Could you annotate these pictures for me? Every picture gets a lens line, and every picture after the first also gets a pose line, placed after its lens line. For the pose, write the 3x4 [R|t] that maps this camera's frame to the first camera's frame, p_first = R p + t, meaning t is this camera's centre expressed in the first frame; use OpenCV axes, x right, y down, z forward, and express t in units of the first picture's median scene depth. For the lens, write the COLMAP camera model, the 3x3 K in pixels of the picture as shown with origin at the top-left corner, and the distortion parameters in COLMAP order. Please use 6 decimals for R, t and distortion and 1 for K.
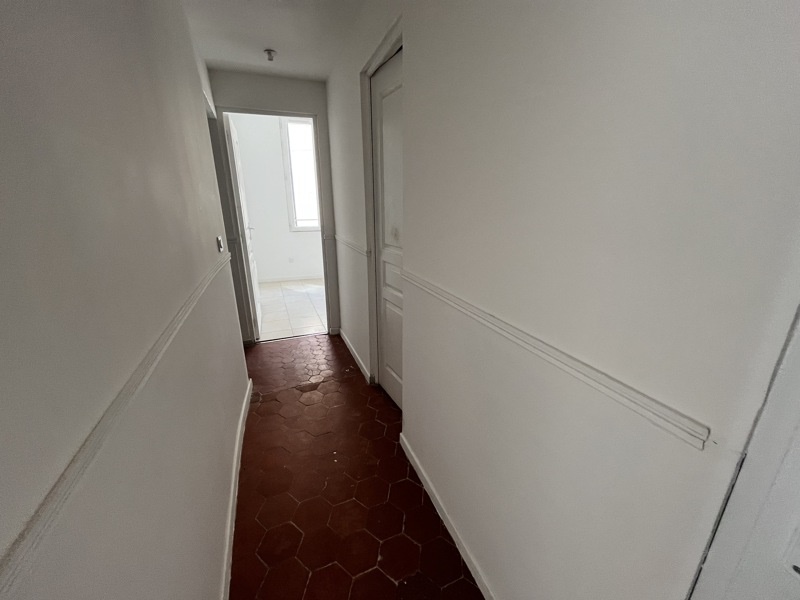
lens RADIAL K [[321.3, 0, 399.0], [0, 321.3, 300.2], [0, 0, 1]] dist [-0.000782, 0.000172]
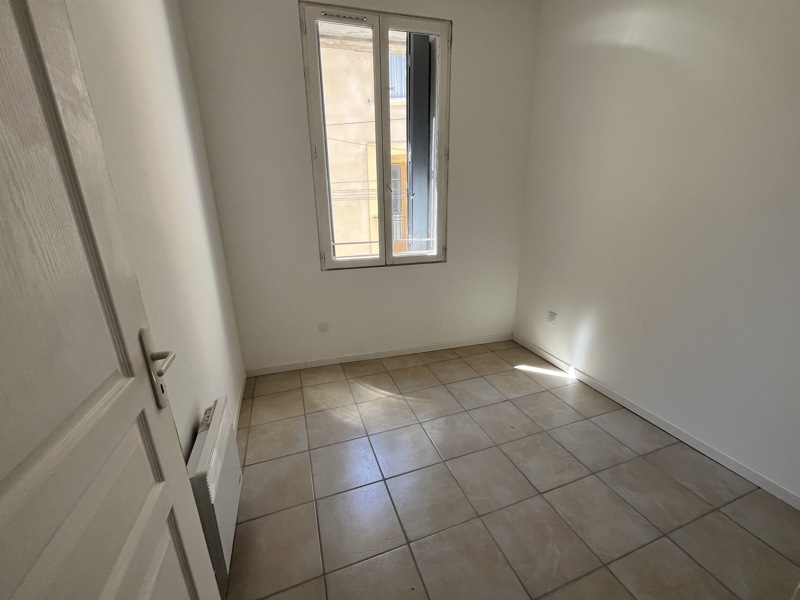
lens RADIAL K [[321.3, 0, 397.8], [0, 321.3, 299.7], [0, 0, 1]] dist [-0.000782, 0.000172]
pose [[0.996669, 0.009127, -0.081046, -0.182365], [-0.009053, 0.999958, 0.001290, -0.171310], [0.081055, -0.000552, 0.996709, 0.516812]]
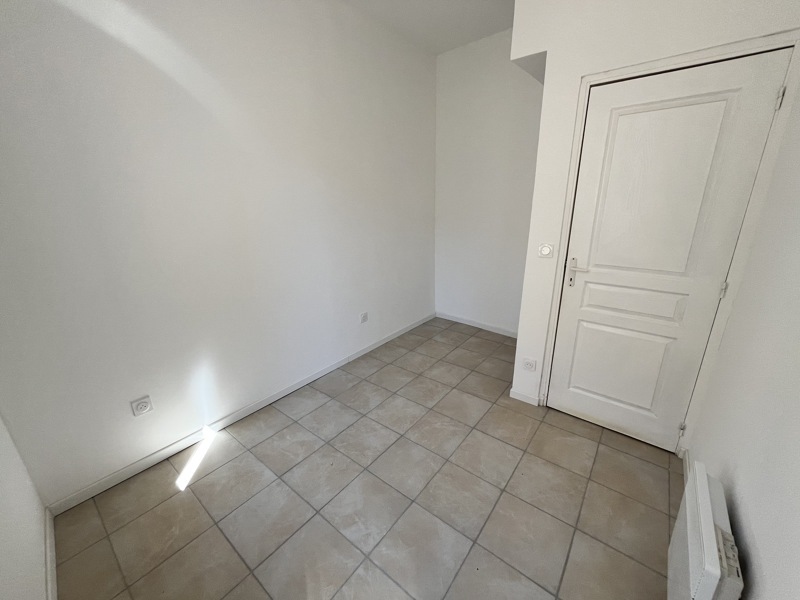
lens RADIAL K [[321.3, 0, 397.5], [0, 321.3, 298.5], [0, 0, 1]] dist [-0.000782, 0.000172]
pose [[-0.459846, -0.255129, 0.850559, -0.447524], [0.281405, 0.866603, 0.412080, -0.367553], [-0.842231, 0.428845, -0.326710, 1.034931]]
